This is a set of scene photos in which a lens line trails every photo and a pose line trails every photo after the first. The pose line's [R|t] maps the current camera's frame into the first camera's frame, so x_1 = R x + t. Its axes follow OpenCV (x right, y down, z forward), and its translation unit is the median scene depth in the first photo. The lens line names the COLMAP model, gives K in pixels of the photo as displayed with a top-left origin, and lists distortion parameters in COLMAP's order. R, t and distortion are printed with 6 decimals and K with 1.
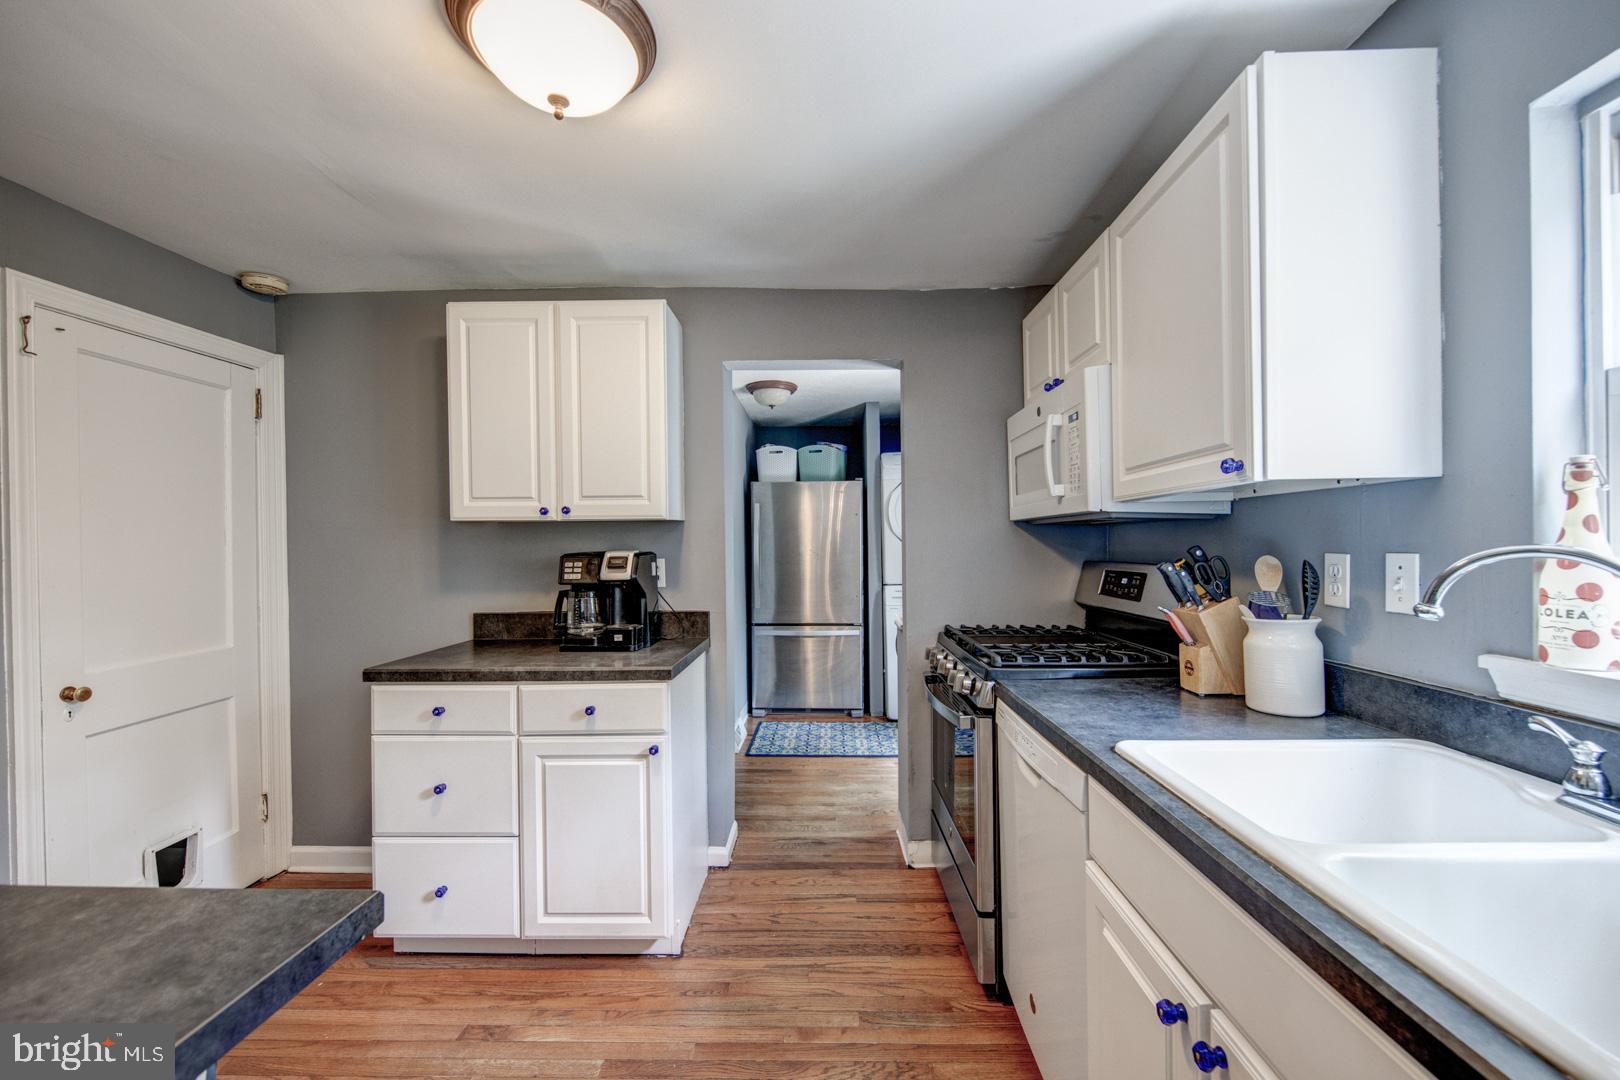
lens RADIAL K [[657.8, 0, 817.1], [0, 657.8, 547.2], [0, 0, 1]] dist [0.006767, -0.005276]
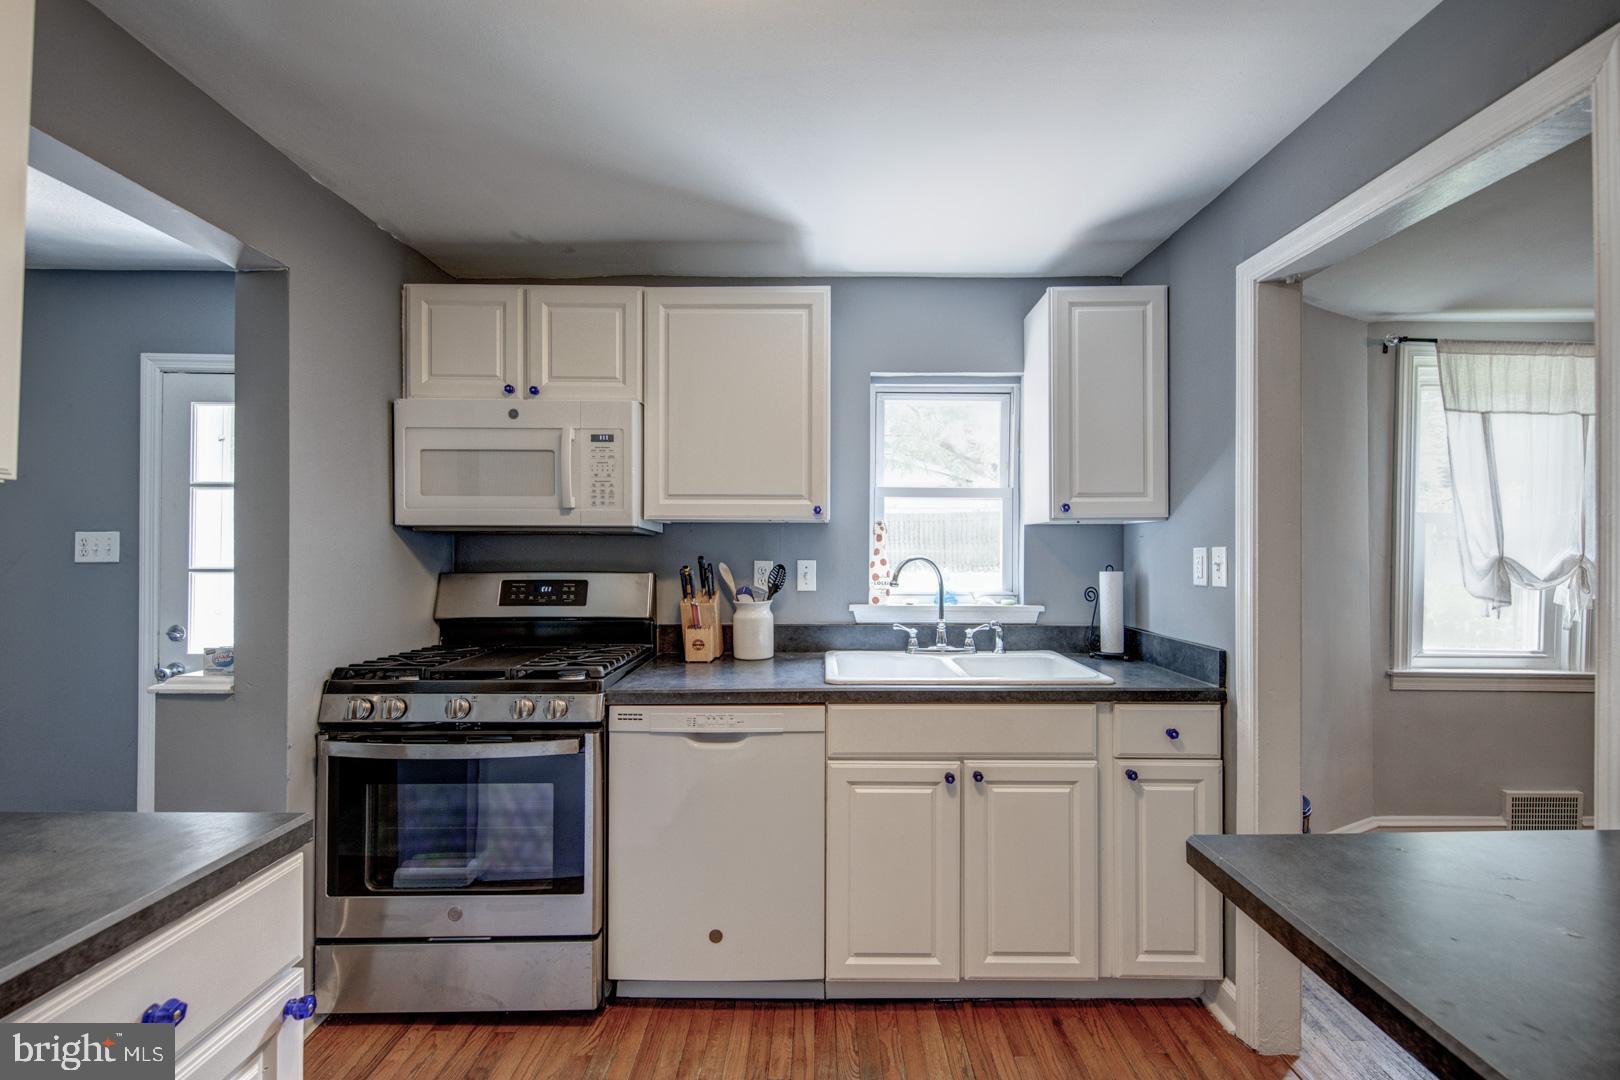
lens RADIAL K [[657.8, 0, 830.3], [0, 657.8, 542.7], [0, 0, 1]] dist [0.006767, -0.005276]
pose [[-0.022843, 0.012313, 0.999663, -0.646365], [0.001187, 0.999924, -0.012289, -0.010764], [-0.999738, 0.000906, -0.022856, 0.590365]]
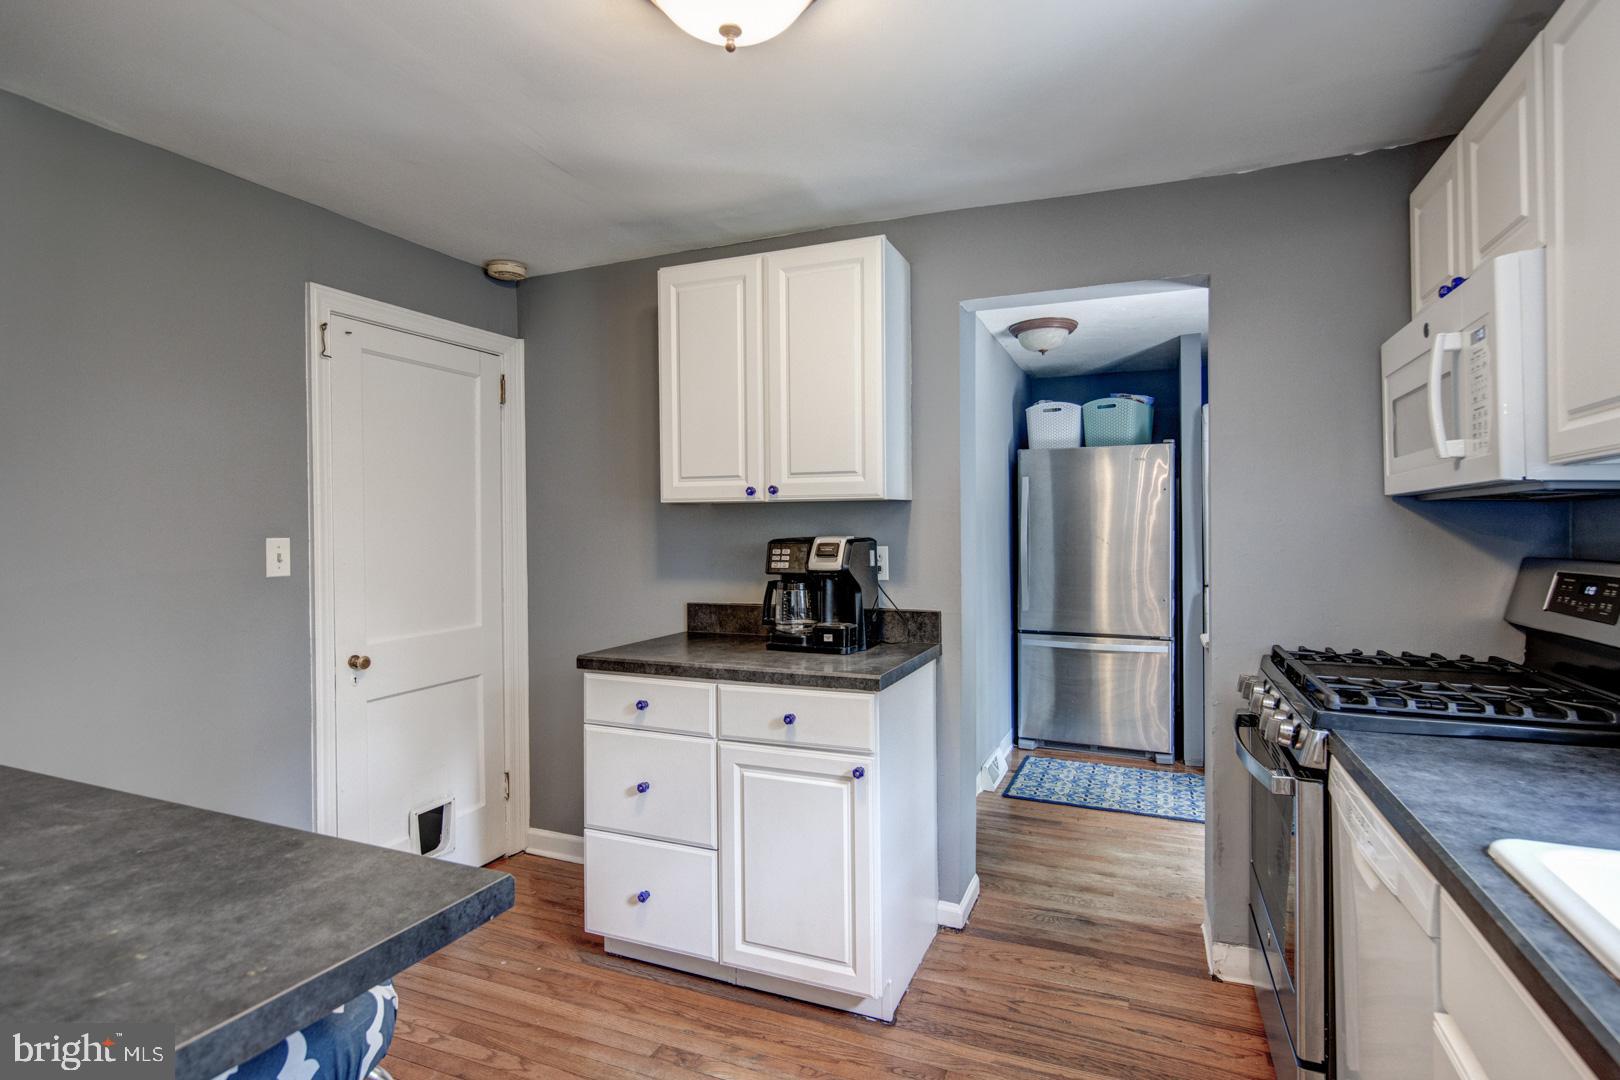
lens RADIAL K [[814.1, 0, 809.9], [0, 814.1, 537.0], [0, 0, 1]] dist [0.009508, -0.005796]
pose [[0.928141, 0.007794, -0.372147, 0.072051], [-0.005685, 0.999961, 0.006764, -0.000592], [0.372186, -0.004162, 0.928149, 0.007893]]
